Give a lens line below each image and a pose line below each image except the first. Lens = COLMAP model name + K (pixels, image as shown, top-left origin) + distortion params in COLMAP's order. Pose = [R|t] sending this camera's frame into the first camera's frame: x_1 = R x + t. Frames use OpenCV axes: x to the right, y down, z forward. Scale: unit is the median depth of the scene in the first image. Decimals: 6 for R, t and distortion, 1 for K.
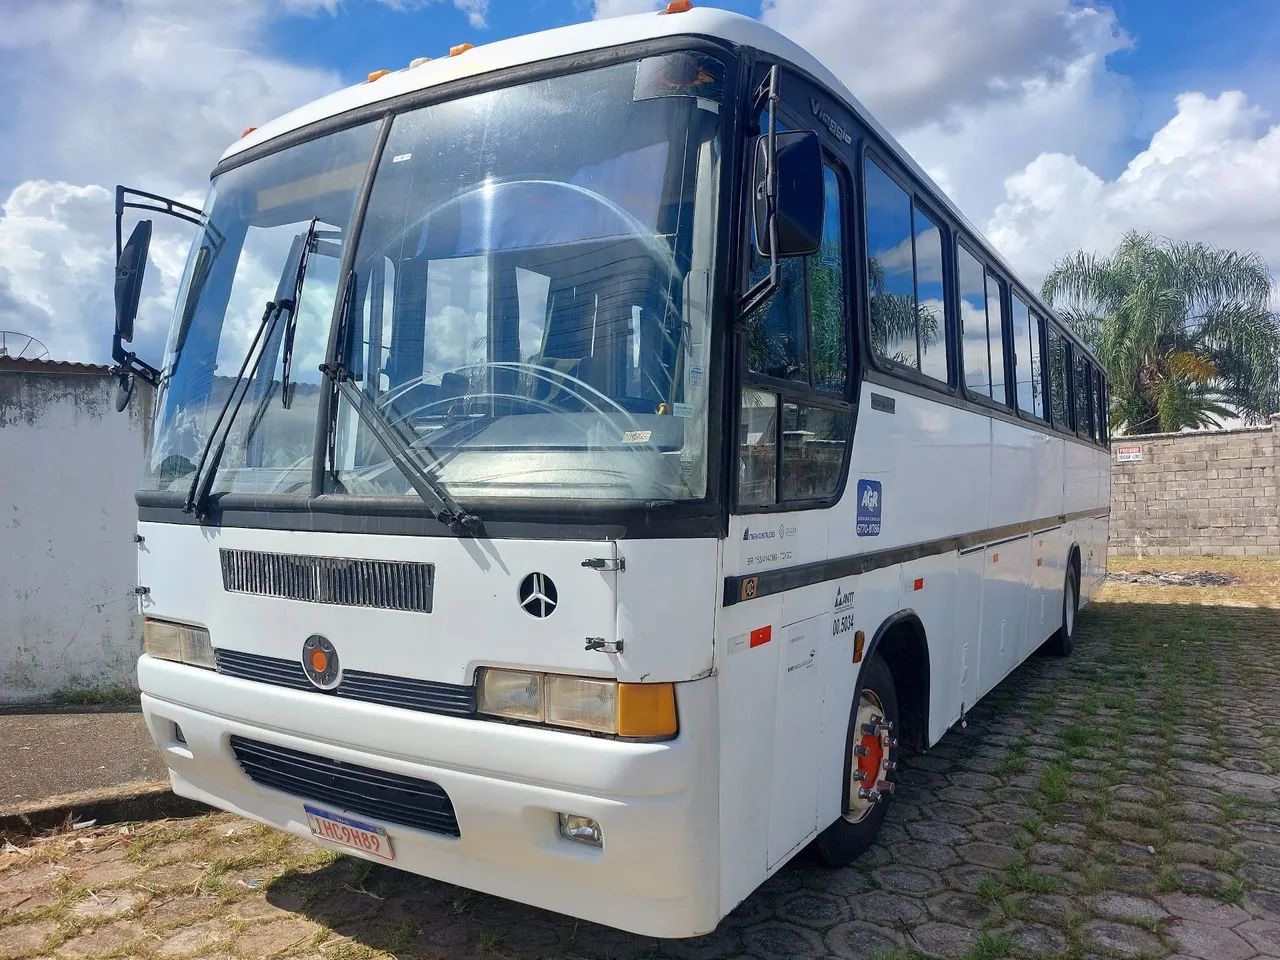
lens RADIAL K [[969.9, 0, 640.0], [0, 969.9, 480.0], [0, 0, 1]] dist [0.082383, -0.112380]
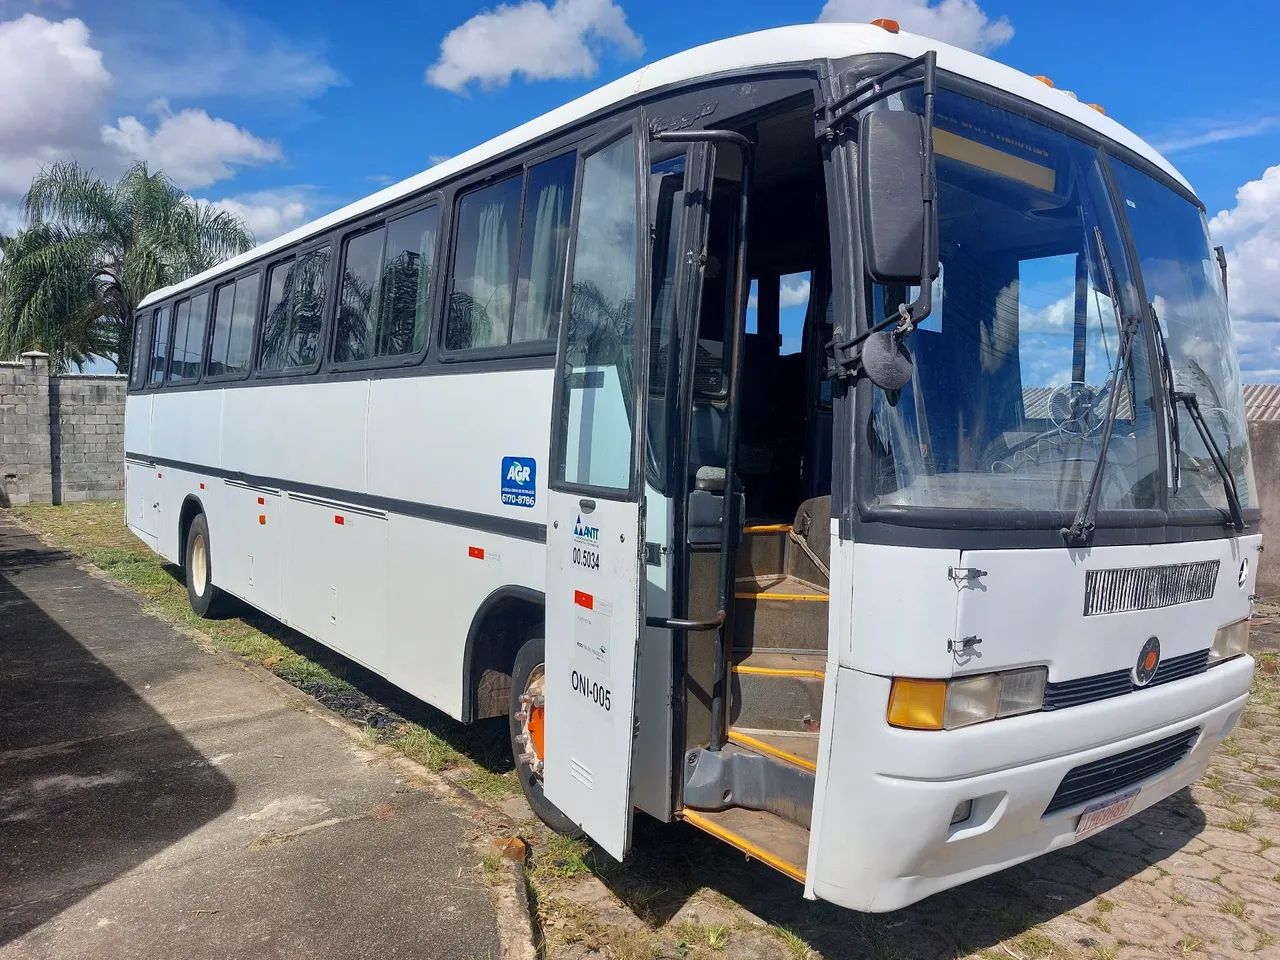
lens RADIAL K [[926.3, 0, 640.2], [0, 926.3, 476.4], [0, 0, 1]] dist [-0.000950, -0.001855]
pose [[0.321521, -0.010622, 0.946843, -1.507198], [-0.044930, 0.998640, 0.026460, -0.022583], [-0.945836, -0.051049, 0.320606, 1.233703]]
